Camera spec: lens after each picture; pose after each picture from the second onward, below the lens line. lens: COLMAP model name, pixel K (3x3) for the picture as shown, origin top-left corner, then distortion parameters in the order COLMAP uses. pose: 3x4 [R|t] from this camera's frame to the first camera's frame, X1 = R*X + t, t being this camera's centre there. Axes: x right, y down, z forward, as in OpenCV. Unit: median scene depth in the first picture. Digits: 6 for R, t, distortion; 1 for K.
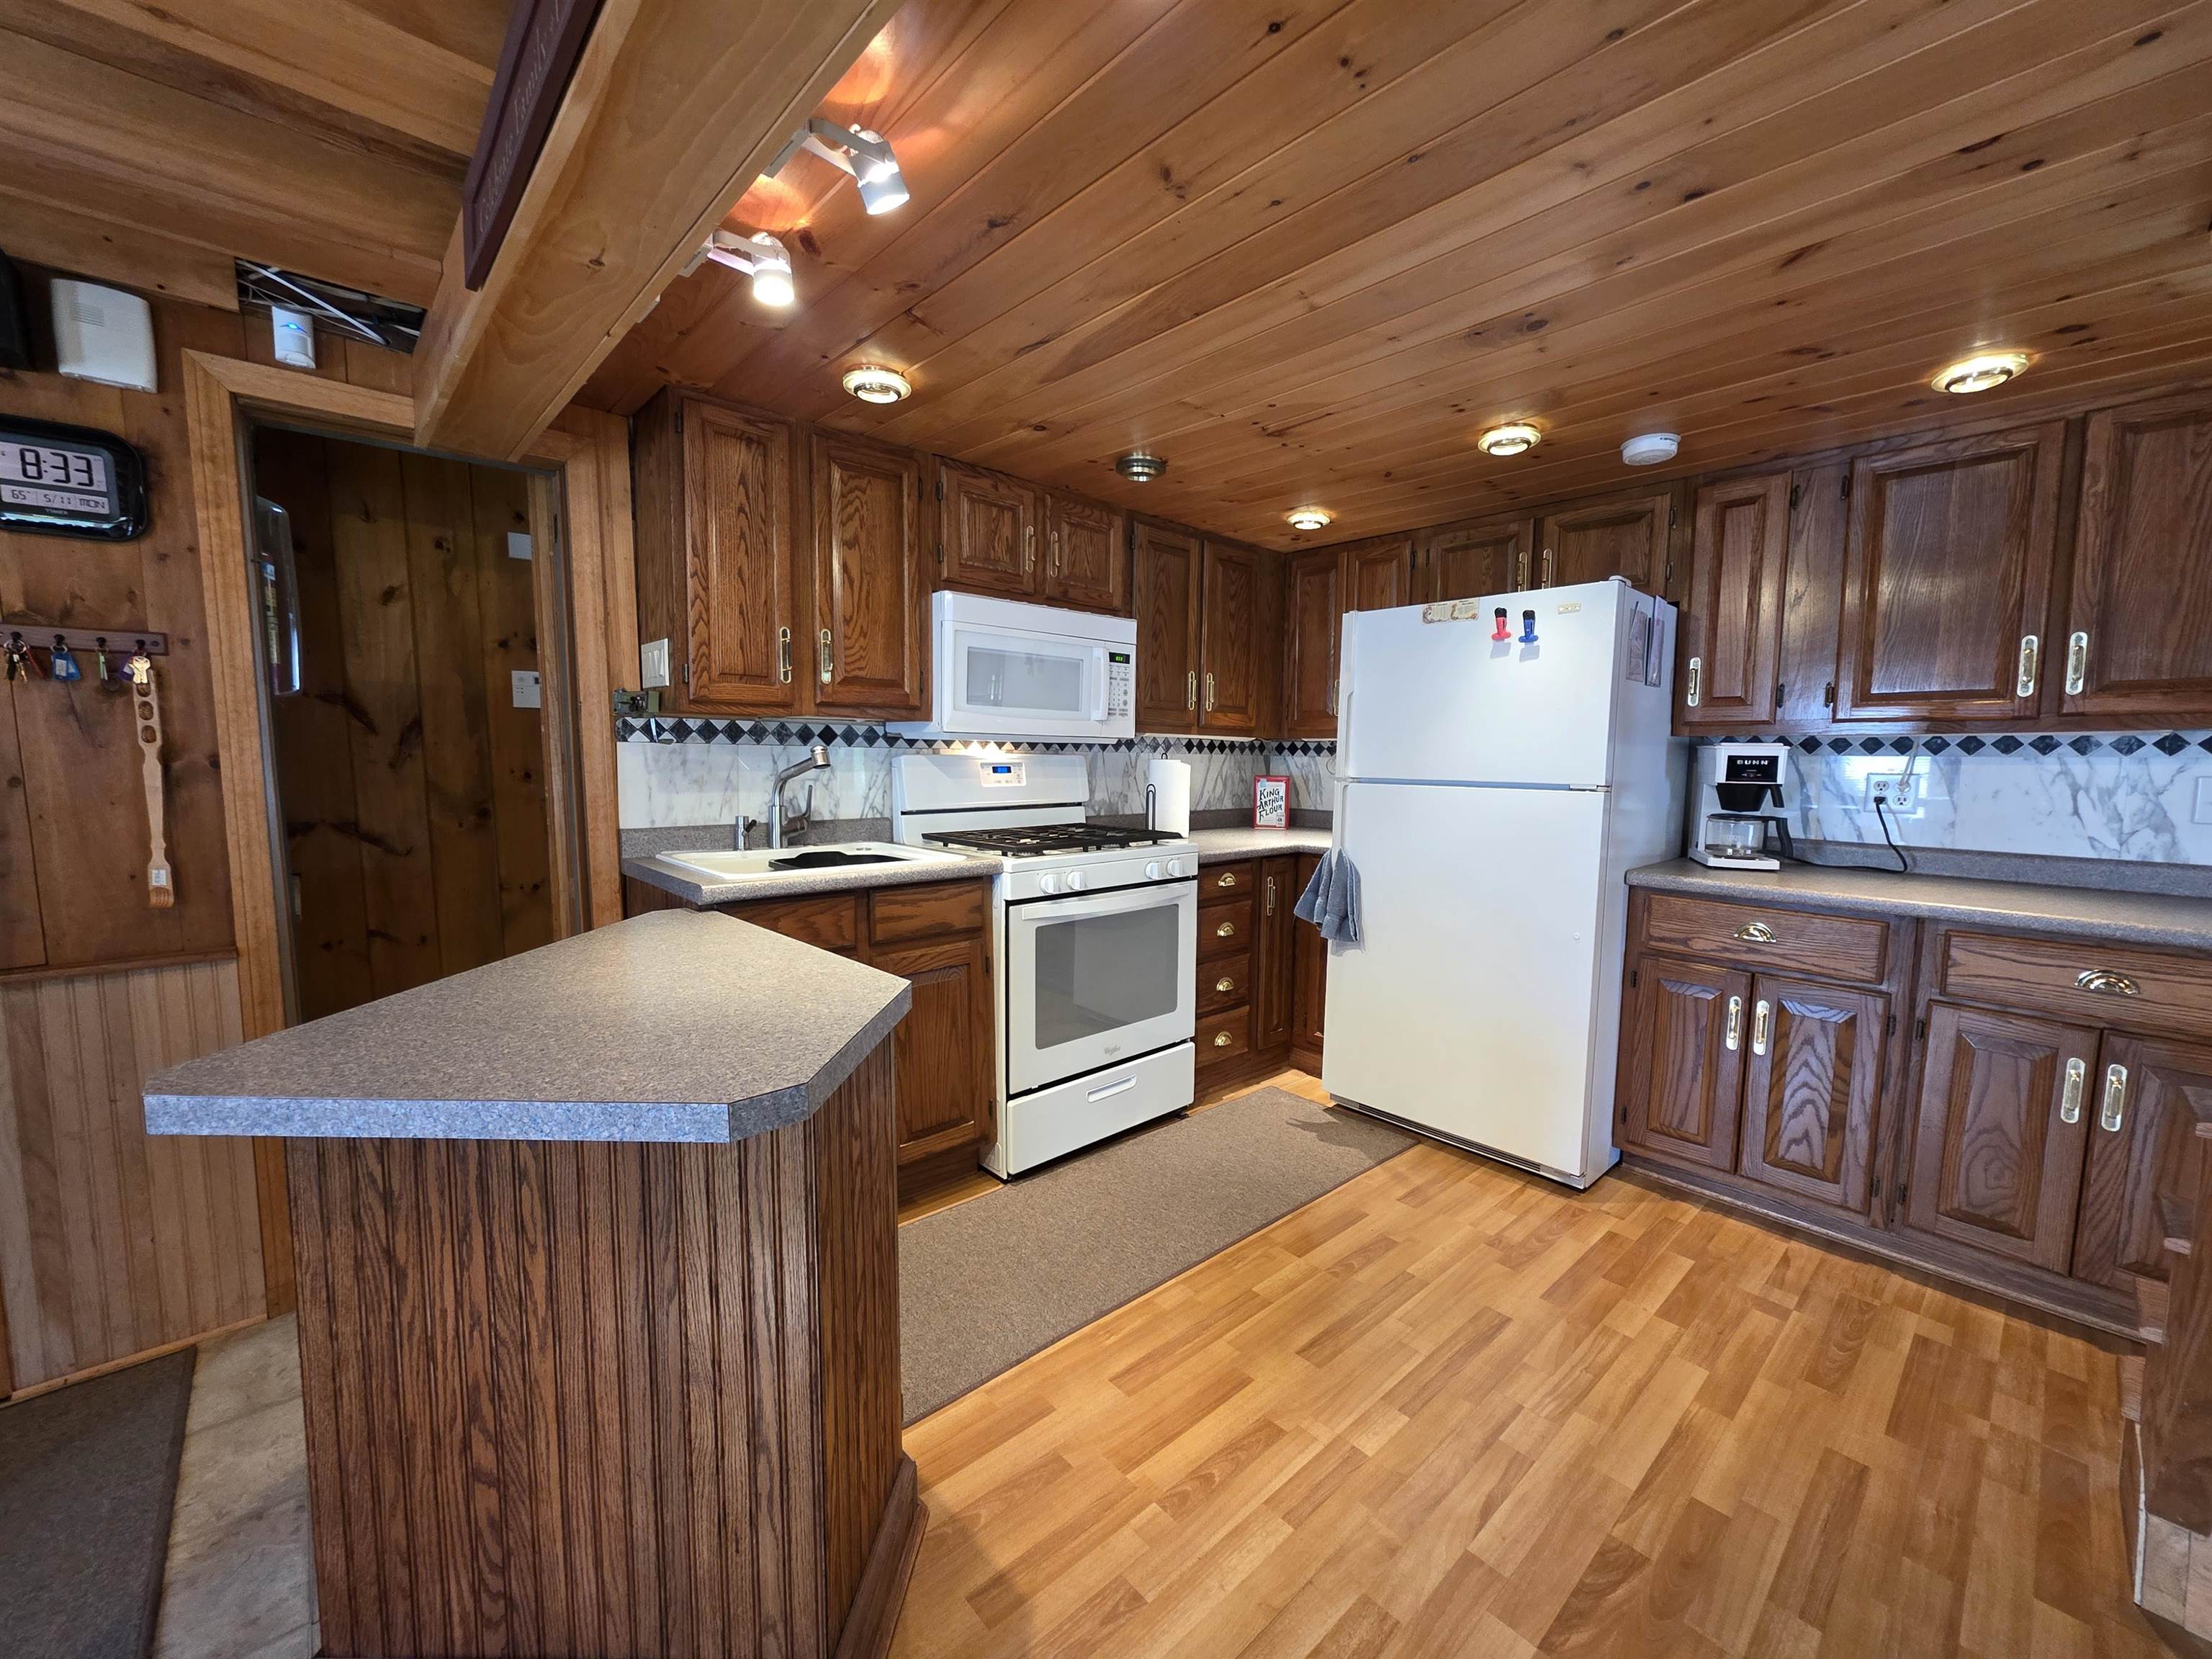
lens RADIAL K [[879.6, 0, 1119.9], [0, 879.6, 835.7], [0, 0, 1]] dist [0.000108, -0.000303]
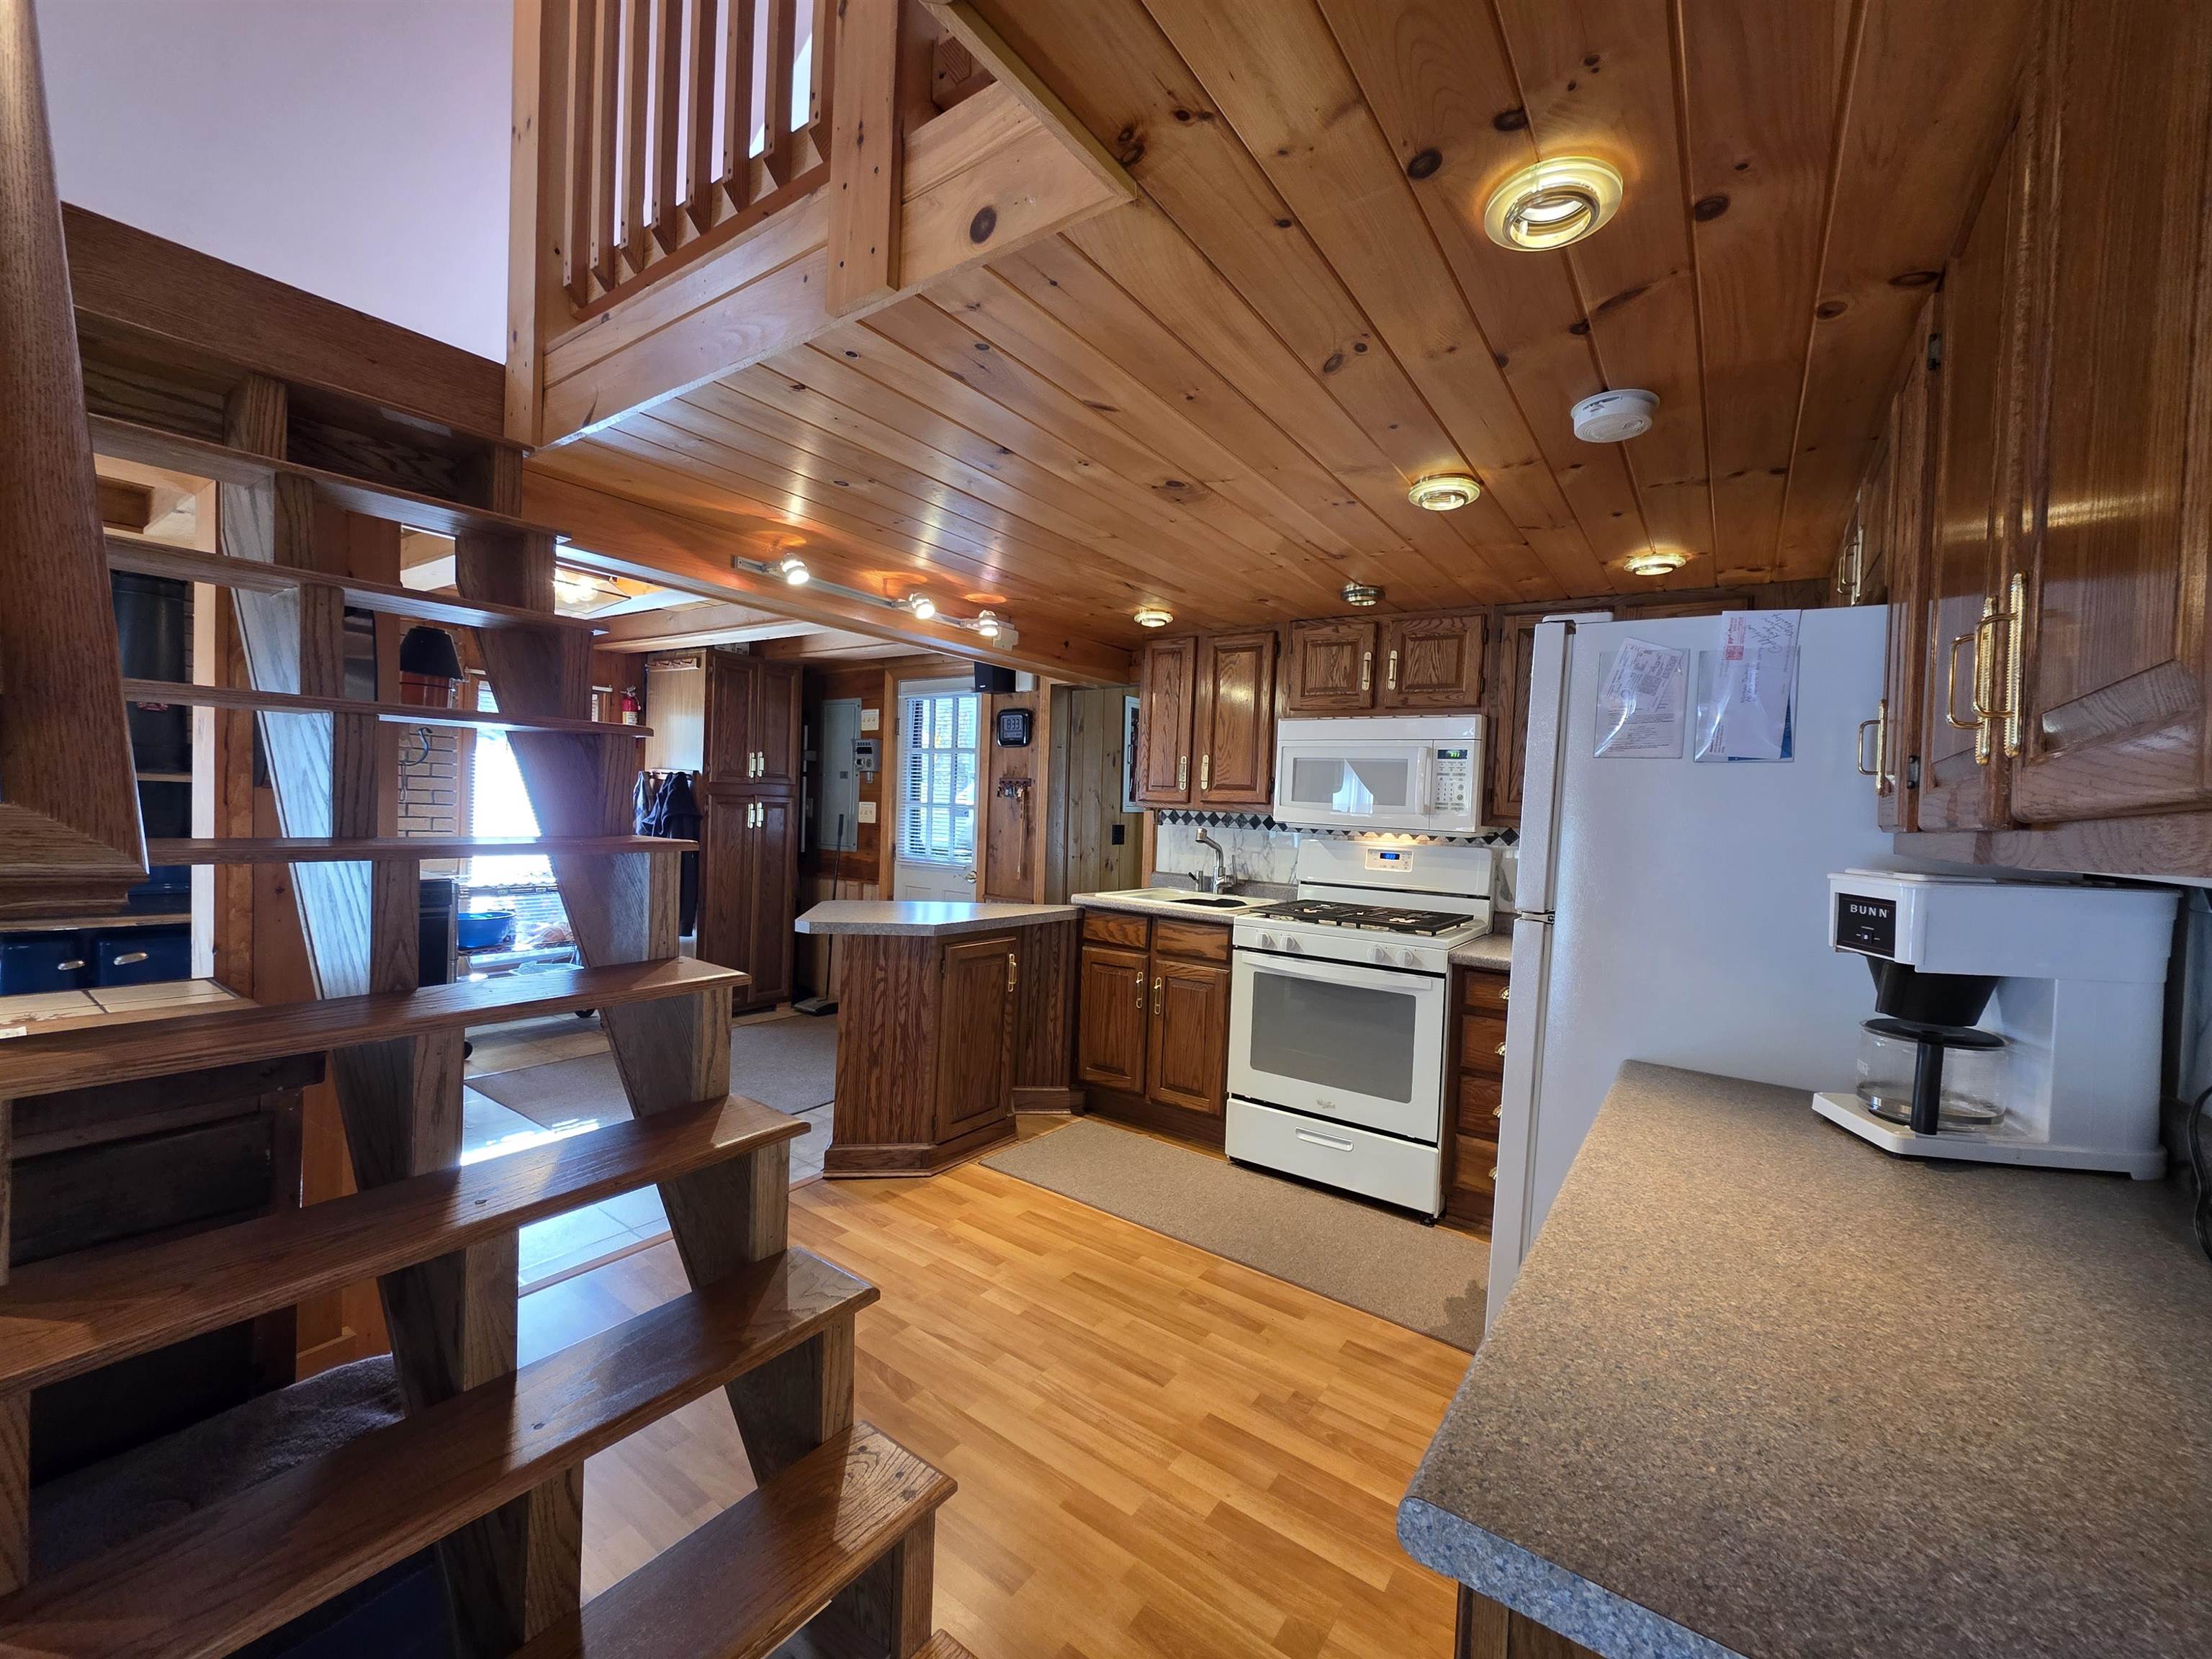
lens RADIAL K [[879.6, 0, 1124.0], [0, 879.6, 829.2], [0, 0, 1]] dist [0.000108, -0.000303]
pose [[0.211017, 0.021022, -0.977256, 1.230646], [-0.133598, 0.991007, -0.007530, -0.073913], [0.968310, 0.132148, 0.211927, 0.558689]]
